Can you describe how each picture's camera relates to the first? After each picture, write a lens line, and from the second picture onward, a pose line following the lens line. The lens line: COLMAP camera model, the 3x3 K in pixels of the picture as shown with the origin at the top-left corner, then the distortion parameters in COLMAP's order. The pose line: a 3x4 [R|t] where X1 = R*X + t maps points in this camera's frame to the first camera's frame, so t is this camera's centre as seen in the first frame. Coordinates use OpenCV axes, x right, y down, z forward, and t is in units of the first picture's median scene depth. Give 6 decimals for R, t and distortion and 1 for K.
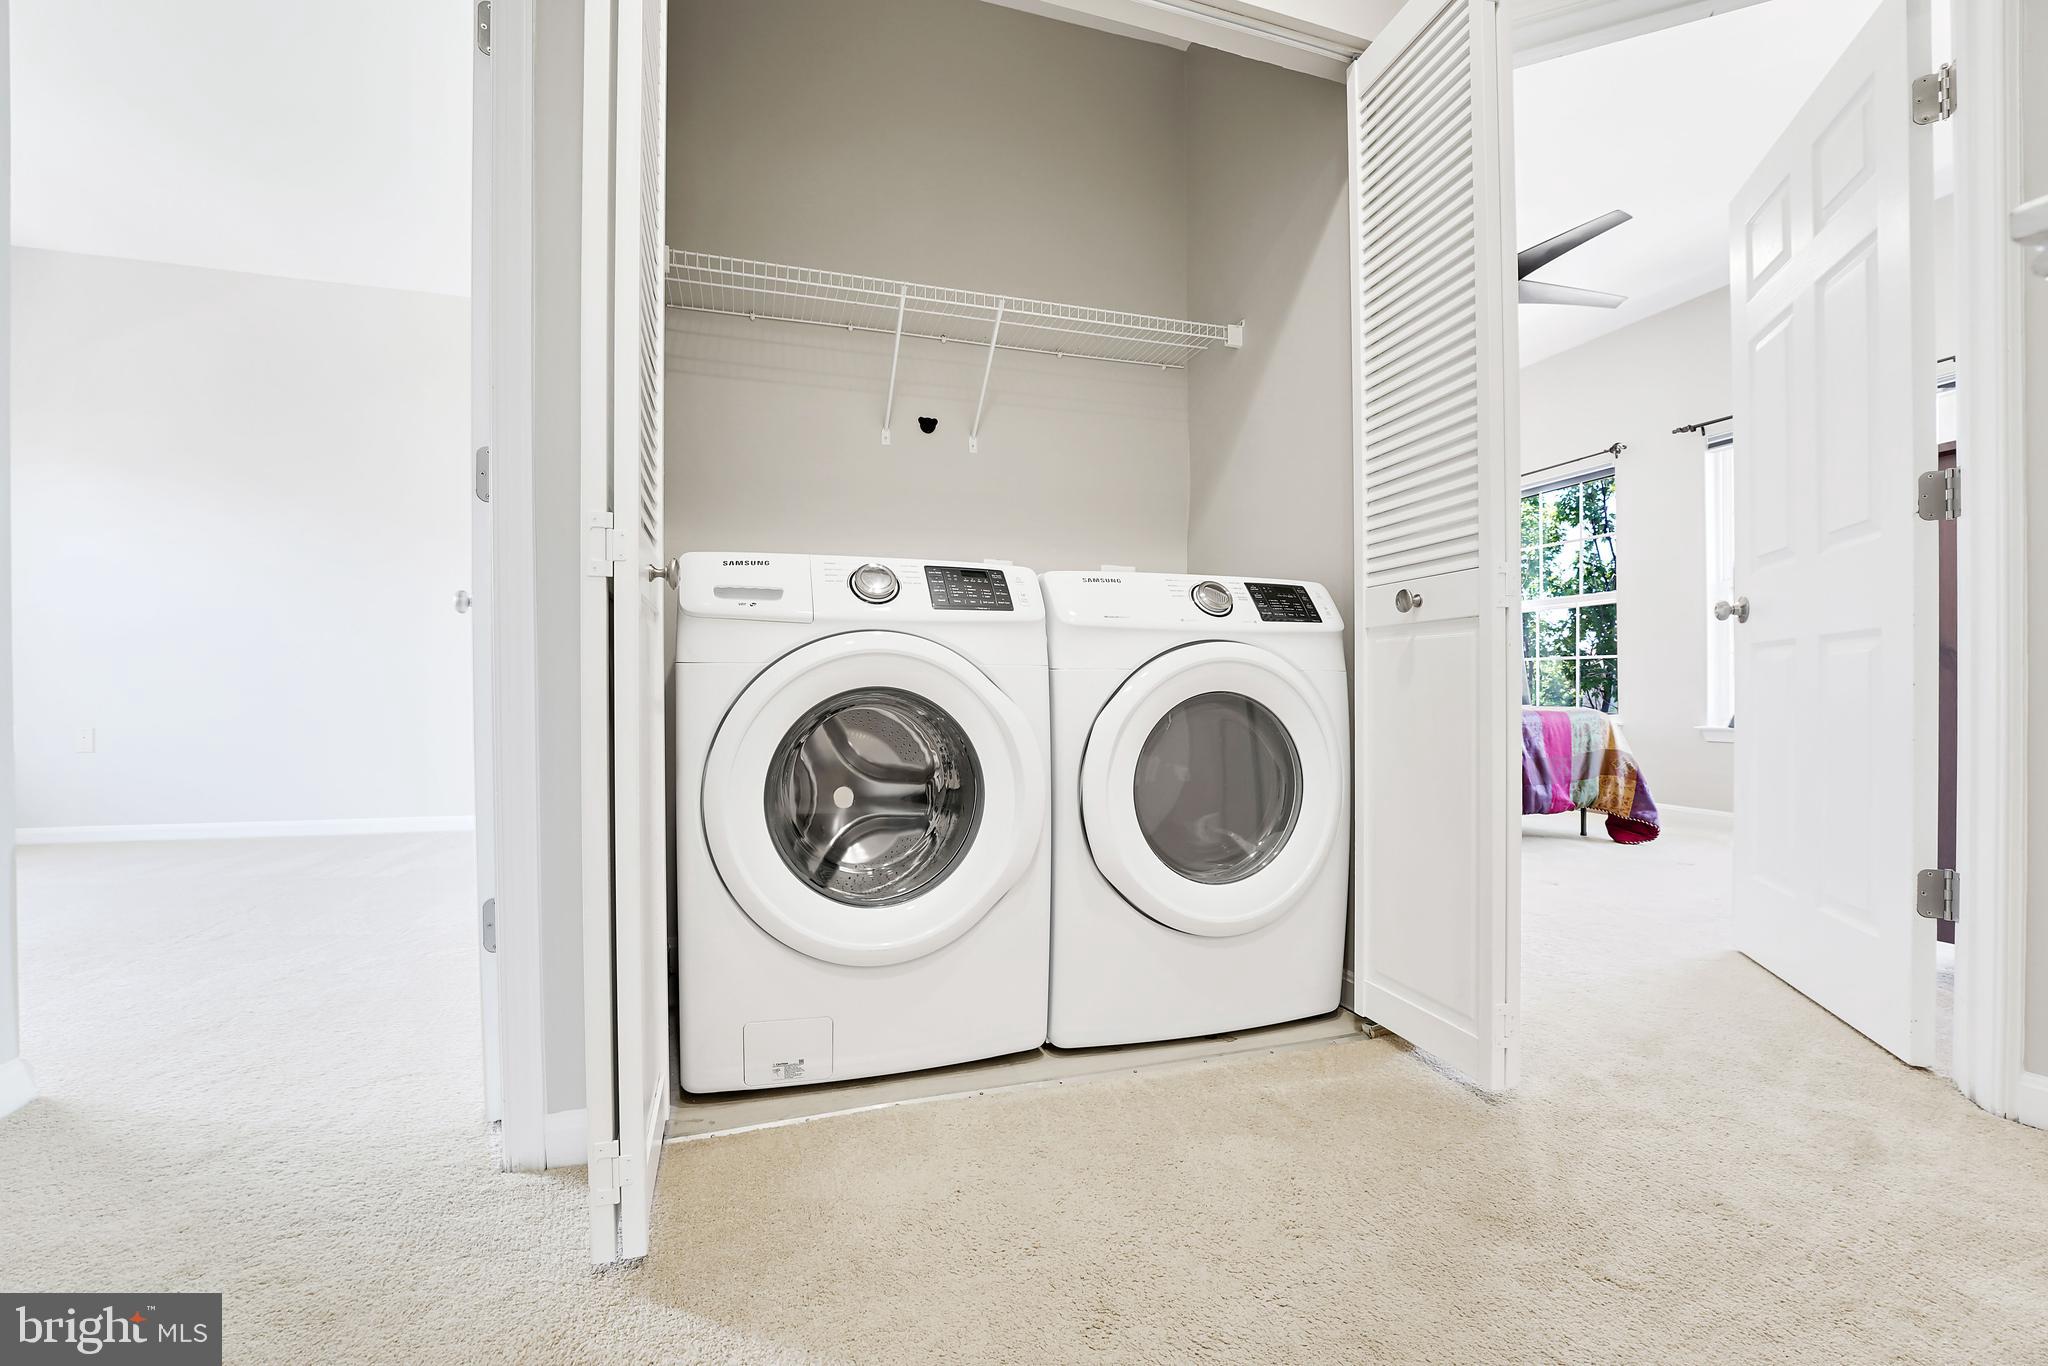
lens RADIAL K [[841.3, 0, 1031.9], [0, 841.3, 680.1], [0, 0, 1]] dist [-0.025752, 0.000023]
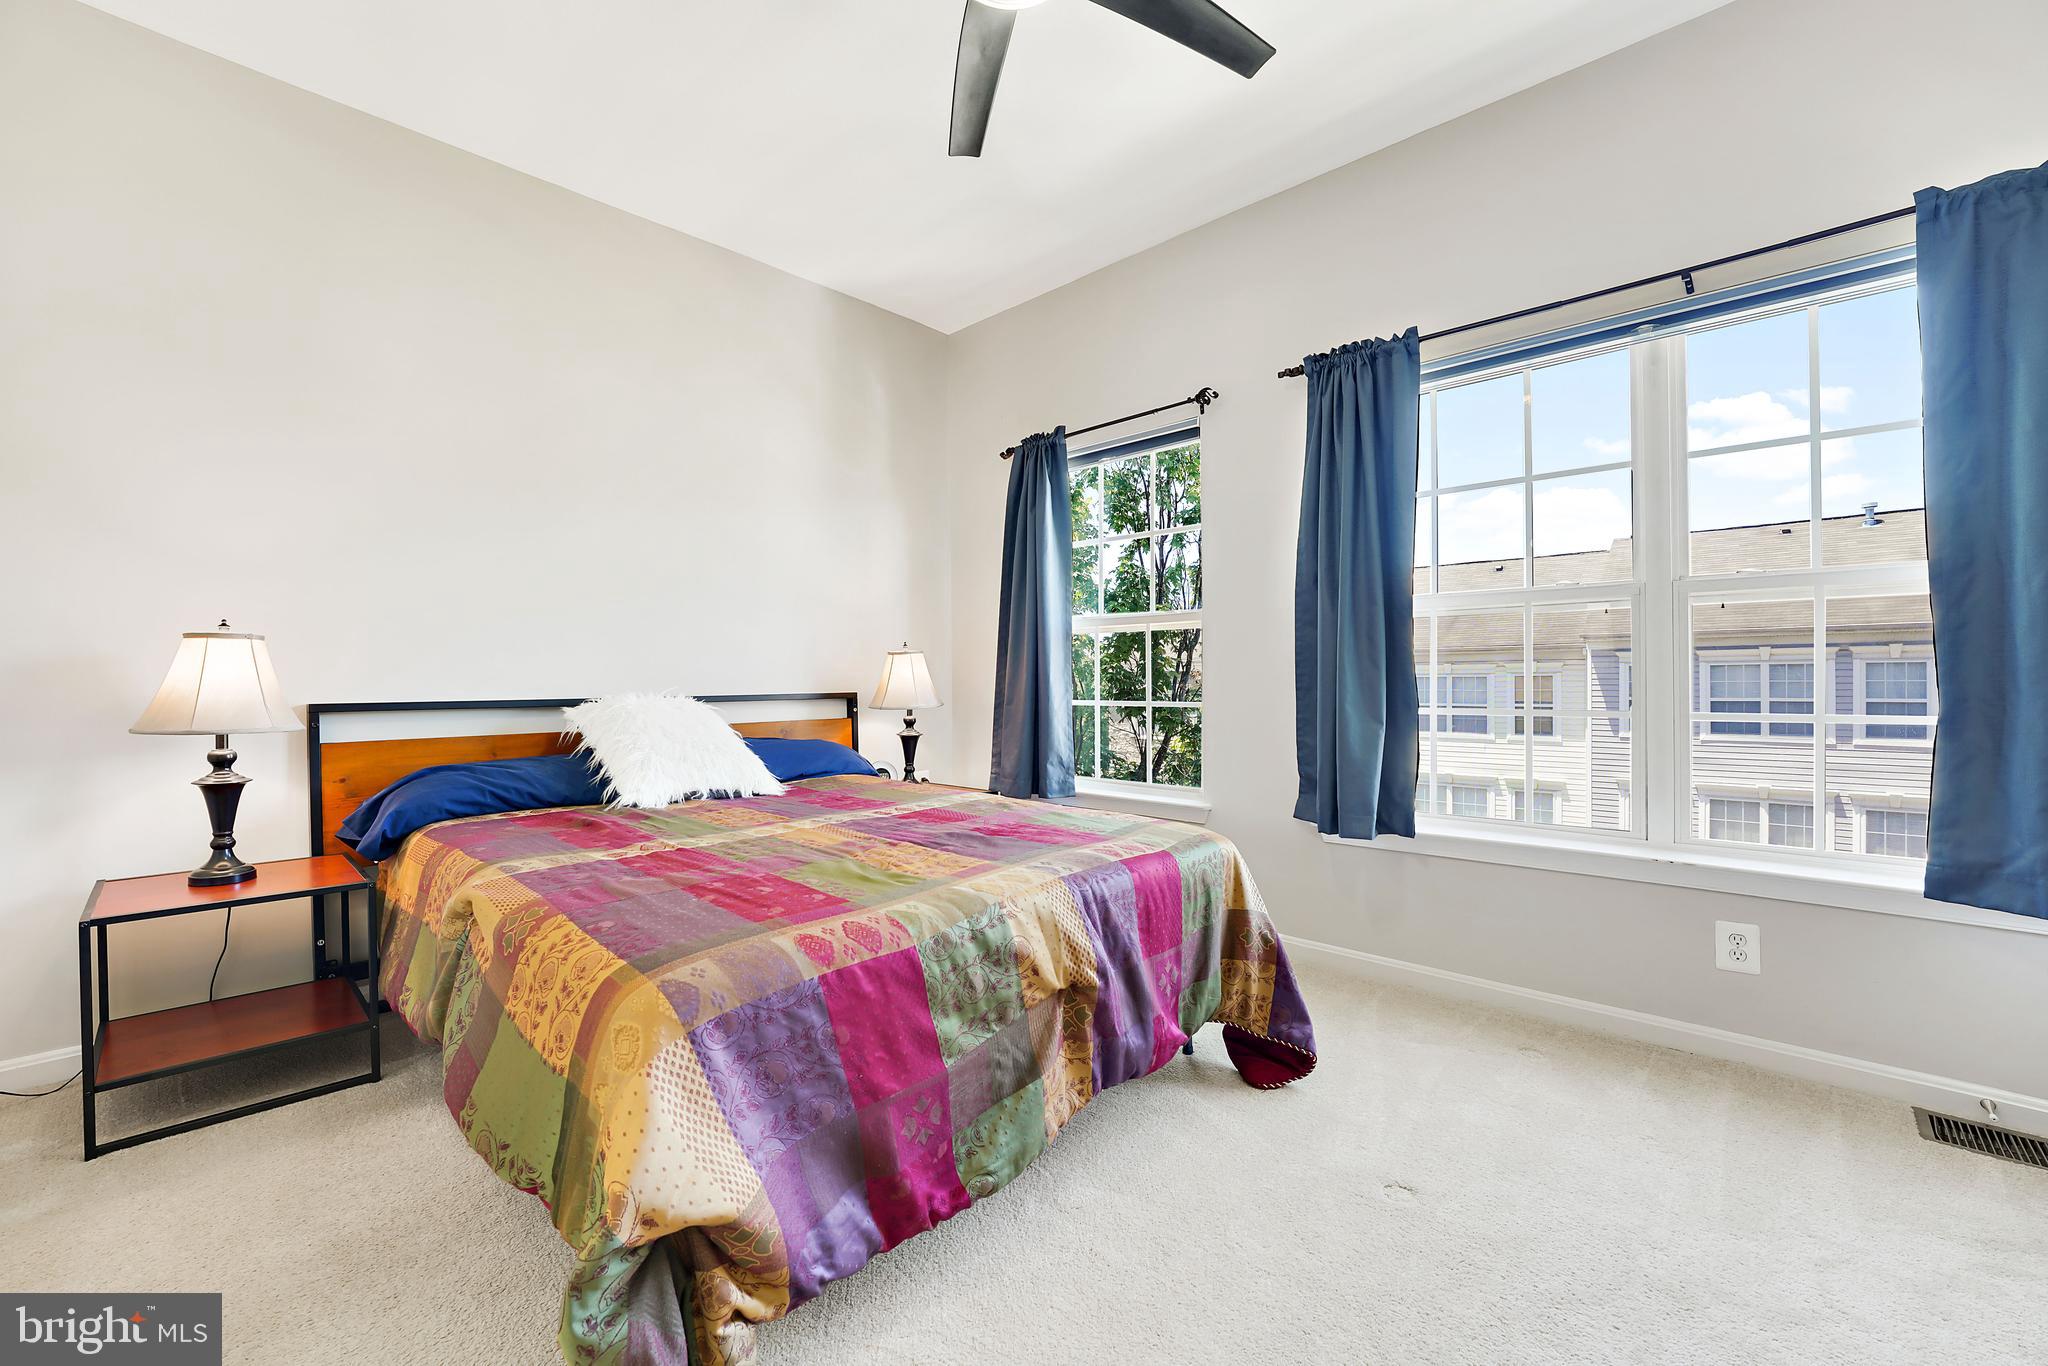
lens RADIAL K [[841.3, 0, 1031.9], [0, 841.3, 680.1], [0, 0, 1]] dist [-0.025752, 0.000023]
pose [[0.874896, 0.000418, 0.484312, 0.322891], [0.001136, 0.999995, -0.002915, -0.063364], [-0.484310, 0.003100, 0.874891, 0.596897]]
